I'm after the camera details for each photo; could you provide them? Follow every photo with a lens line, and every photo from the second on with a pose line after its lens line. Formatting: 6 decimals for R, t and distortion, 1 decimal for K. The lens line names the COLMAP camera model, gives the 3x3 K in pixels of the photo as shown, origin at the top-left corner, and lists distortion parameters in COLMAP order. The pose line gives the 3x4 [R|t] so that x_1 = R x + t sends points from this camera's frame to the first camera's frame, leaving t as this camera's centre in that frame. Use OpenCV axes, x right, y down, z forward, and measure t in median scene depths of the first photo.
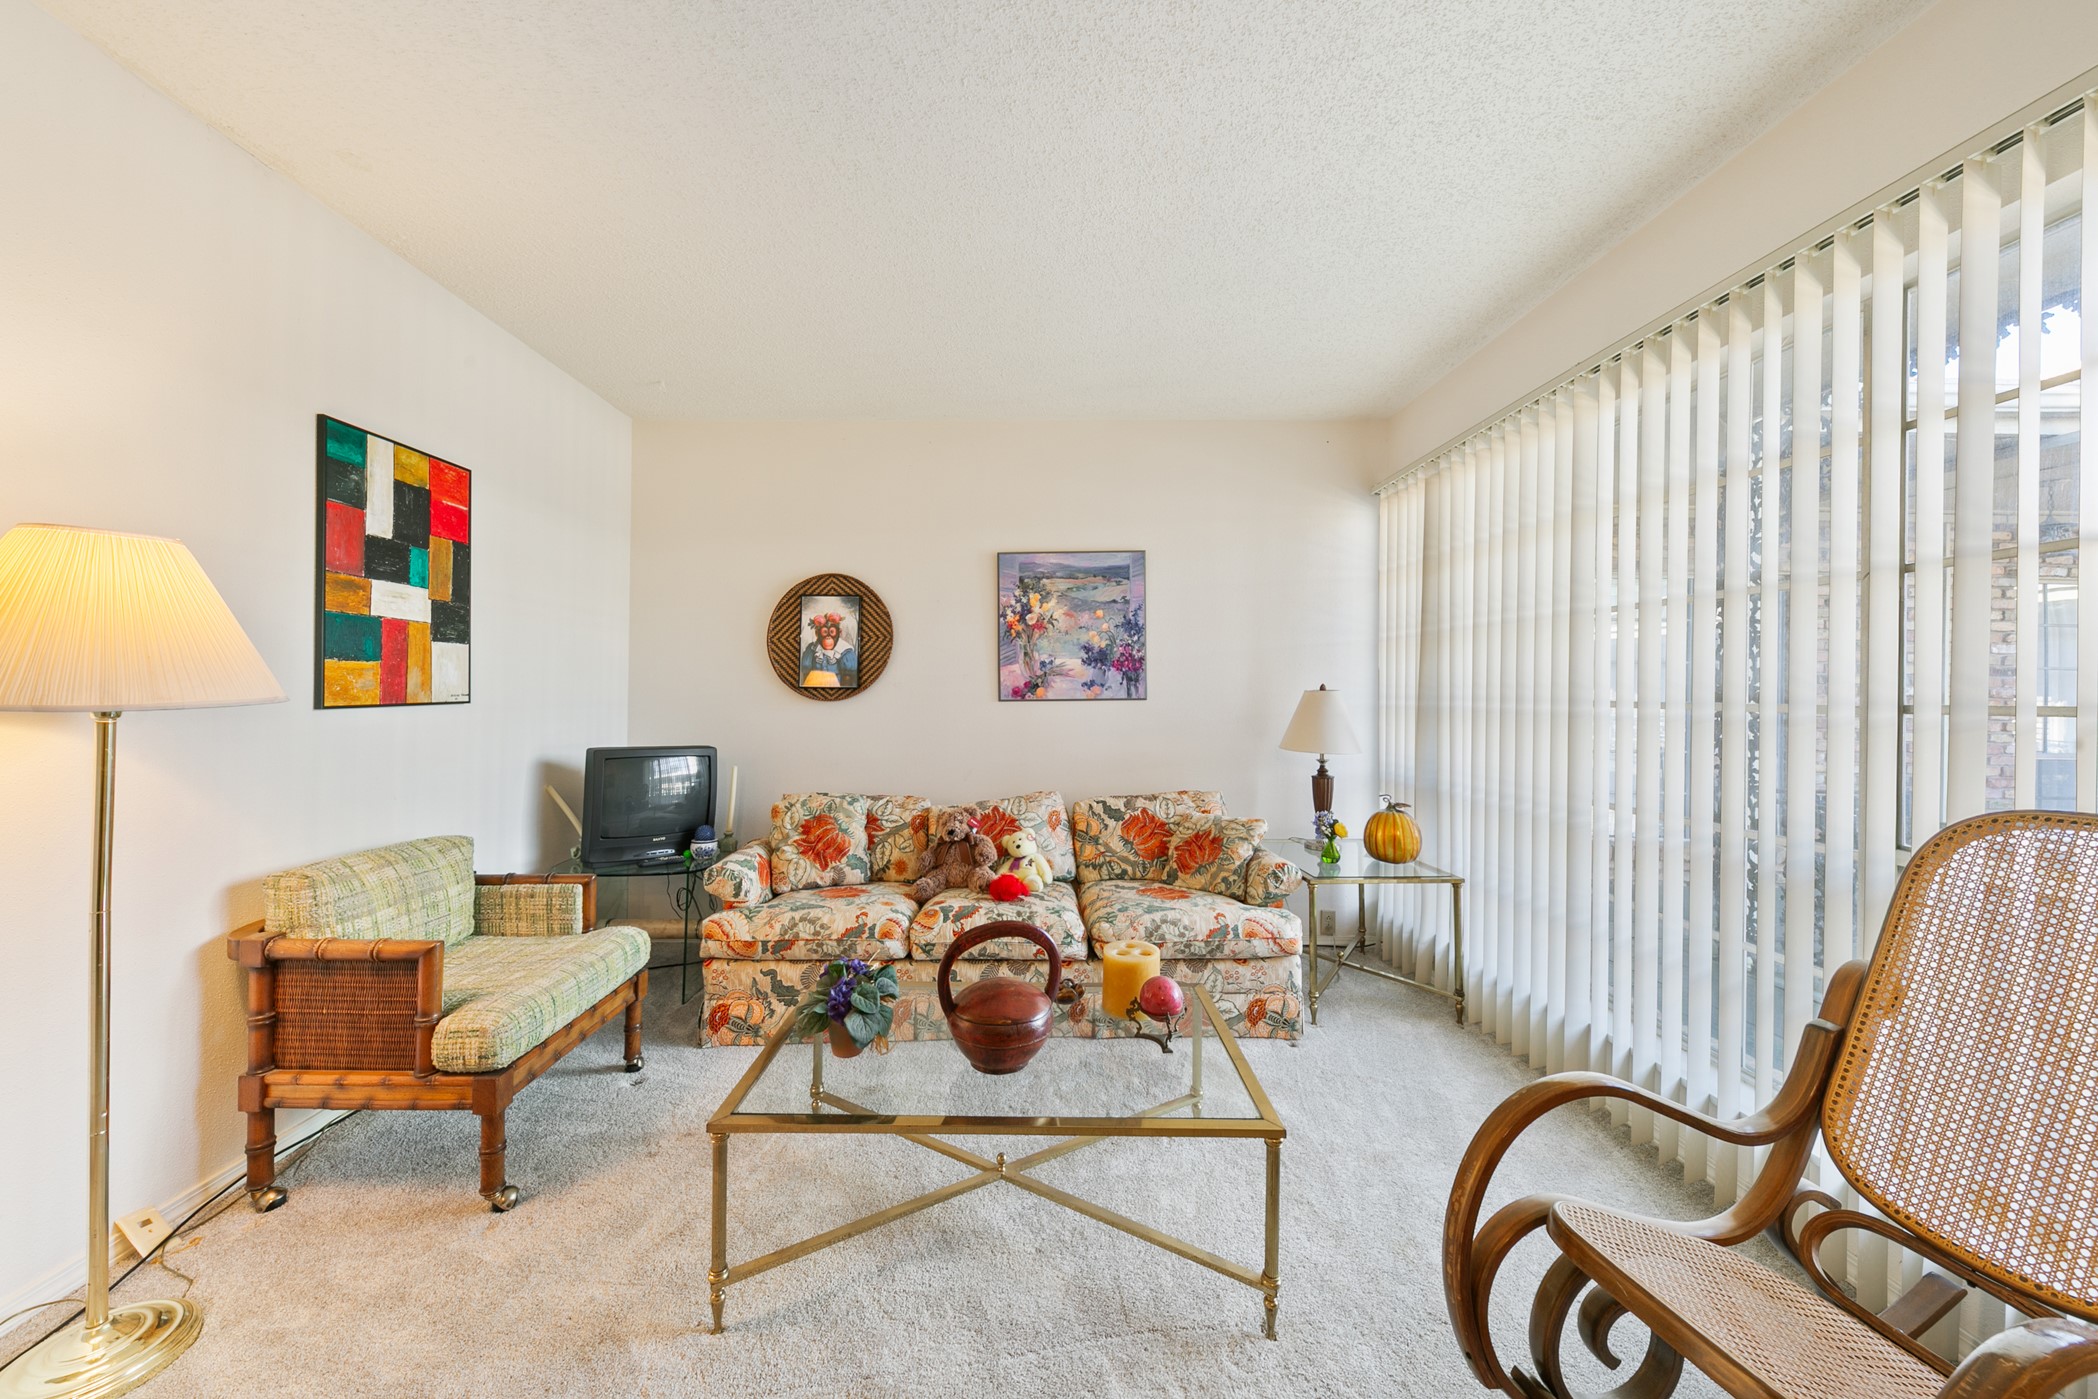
lens RADIAL K [[718.6, 0, 1054.9], [0, 718.6, 683.1], [0, 0, 1]] dist [0.007879, -0.001842]
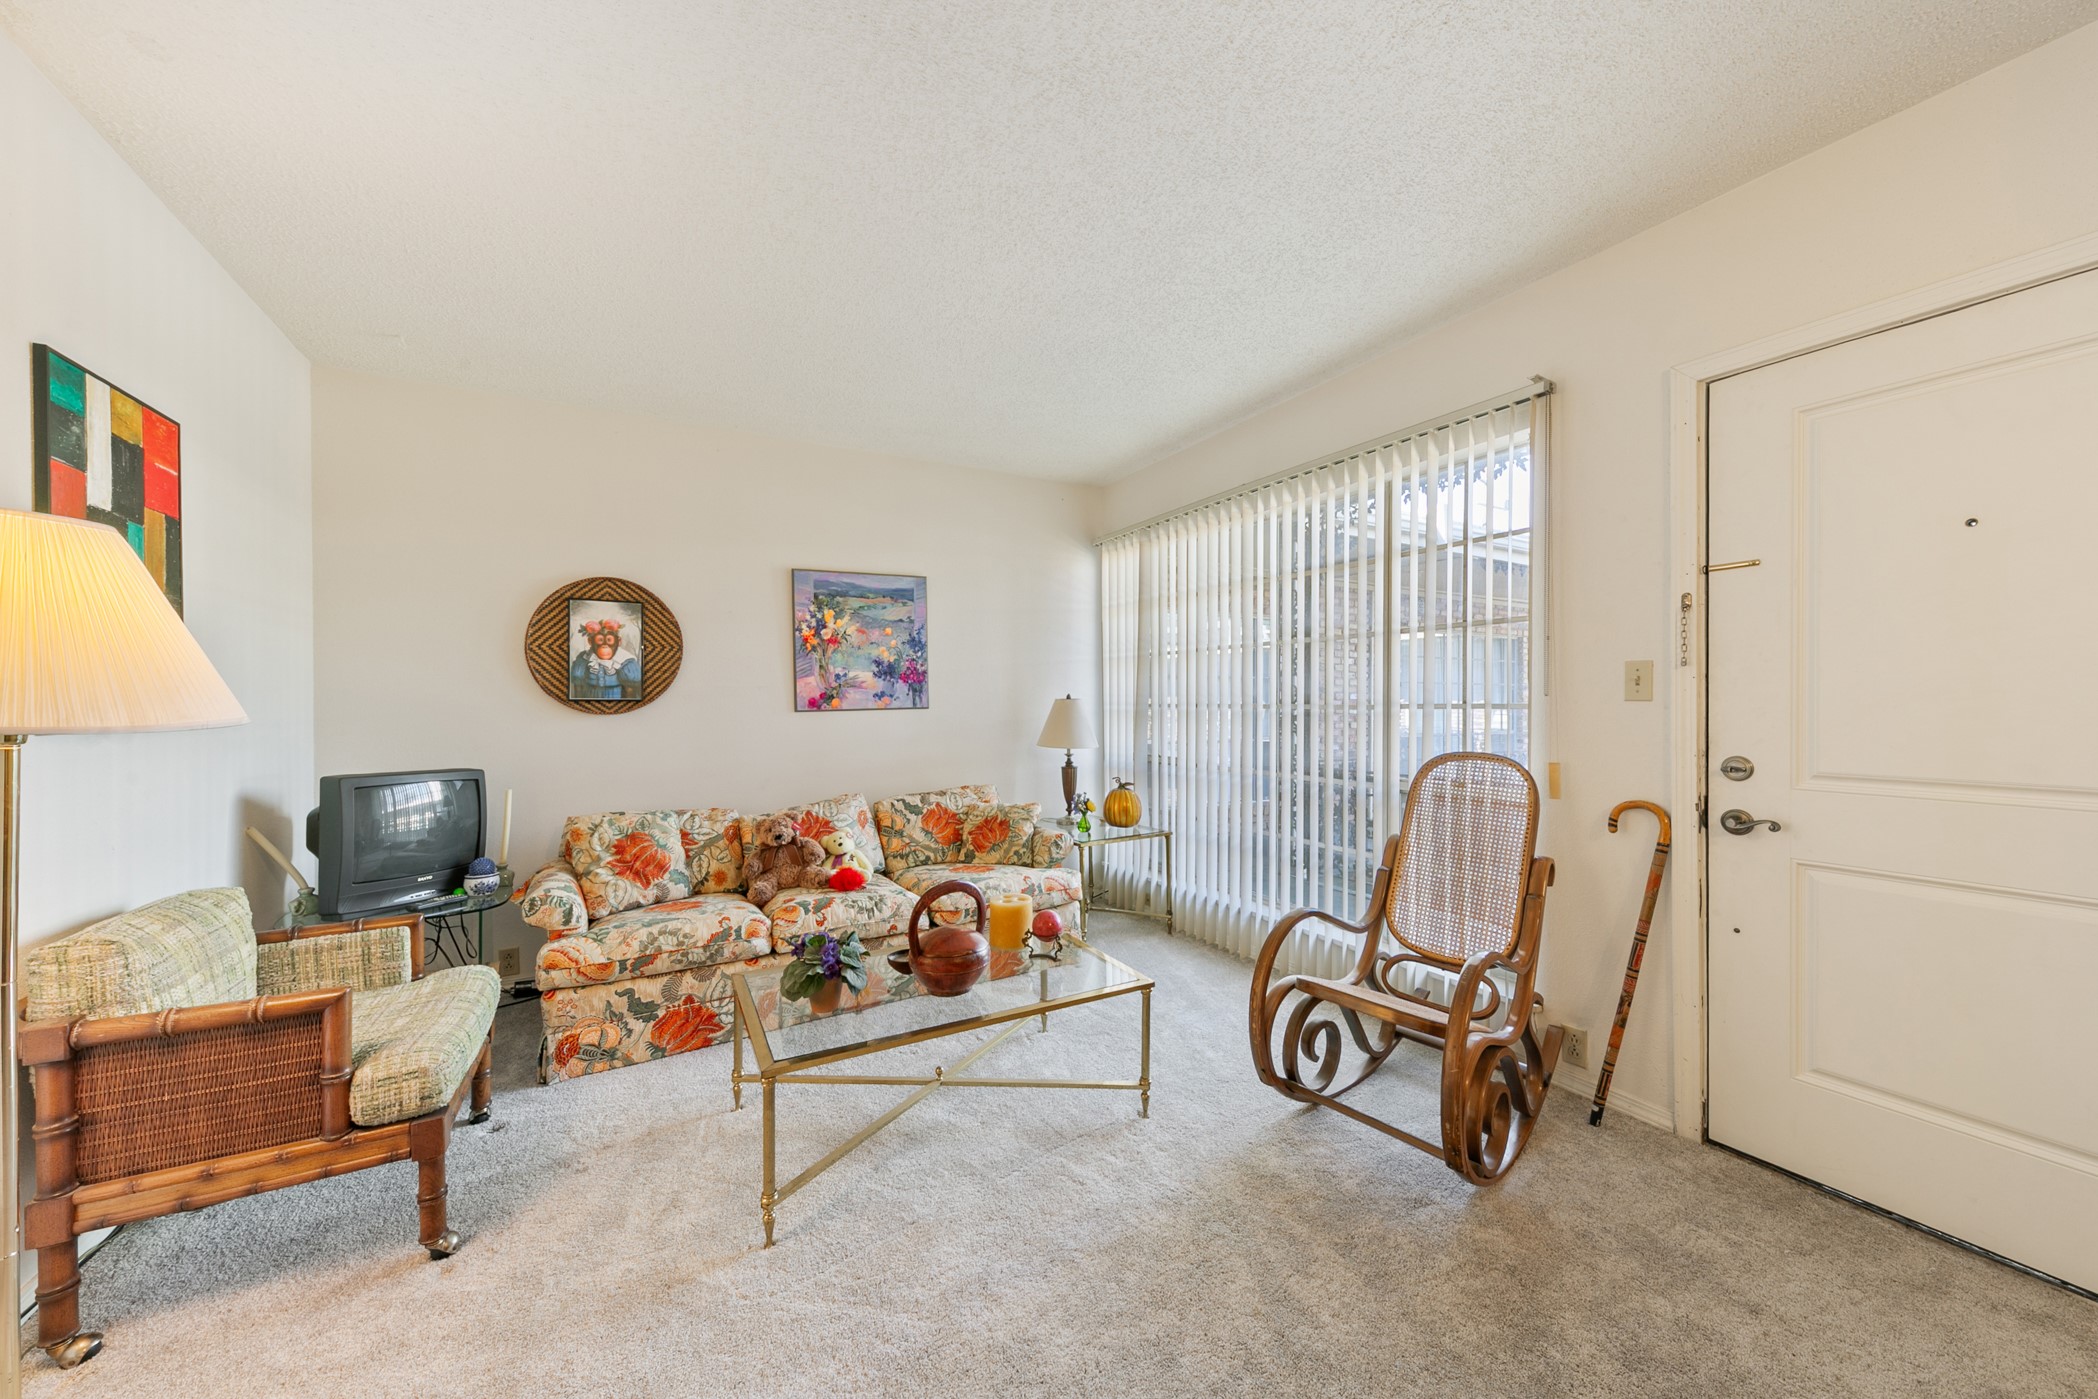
lens RADIAL K [[718.6, 0, 1073.1], [0, 718.6, 705.6], [0, 0, 1]] dist [0.007879, -0.001842]
pose [[0.868732, -0.012682, 0.495120, -0.321776], [0.004167, 0.999824, 0.018298, -0.002037], [-0.495265, -0.013833, 0.868632, -0.136127]]
